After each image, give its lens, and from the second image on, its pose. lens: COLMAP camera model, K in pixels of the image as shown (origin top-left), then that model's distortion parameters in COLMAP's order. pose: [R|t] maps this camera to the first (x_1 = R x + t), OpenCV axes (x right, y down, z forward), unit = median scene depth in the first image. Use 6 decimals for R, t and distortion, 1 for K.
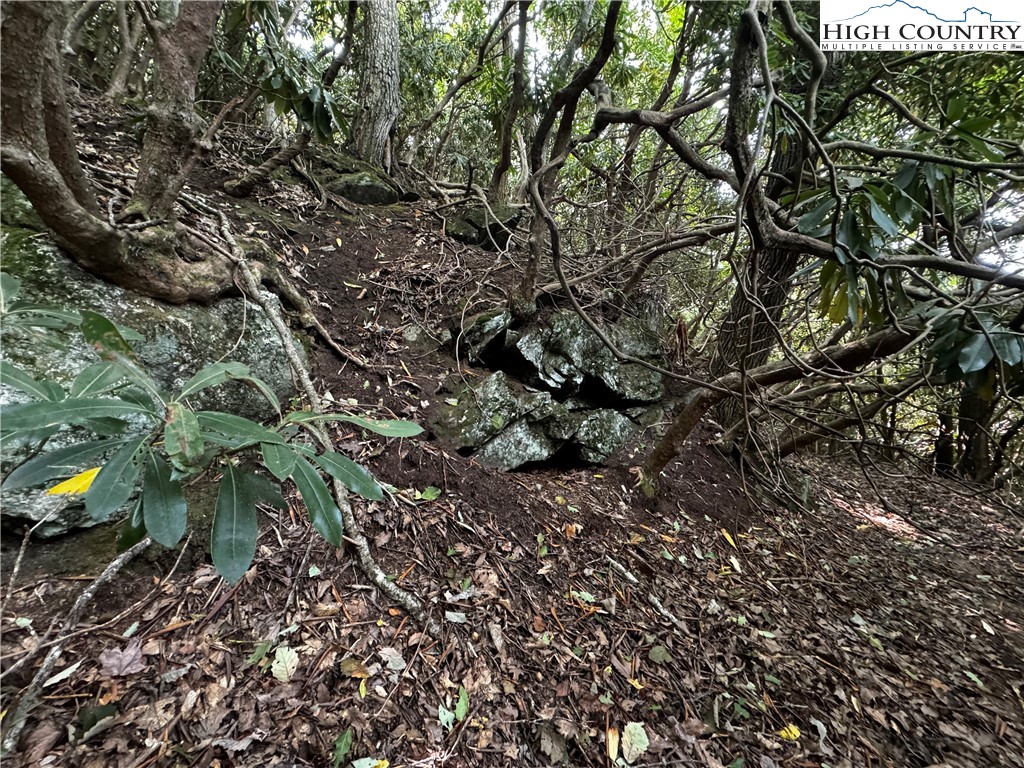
lens RADIAL K [[410.5, 0, 512.5], [0, 410.5, 383.8], [0, 0, 1]] dist [0.000676, 0.000028]
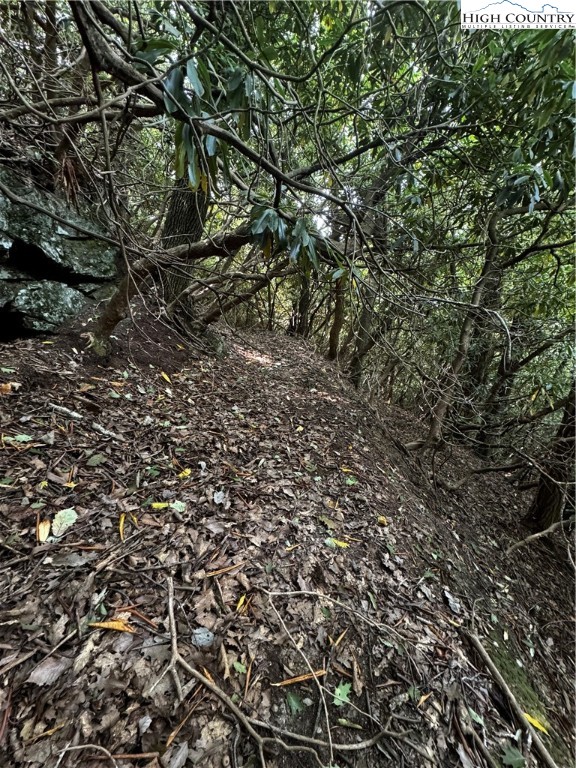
lens RADIAL K [[307.9, 0, 288.5], [0, 307.9, 384.6], [0, 0, 1]] dist [0.000676, 0.000028]
pose [[0.708107, -0.171842, 0.684876, 0.127390], [-0.056198, 0.953142, 0.297257, 0.081464], [-0.703865, -0.248978, 0.665270, -0.022519]]
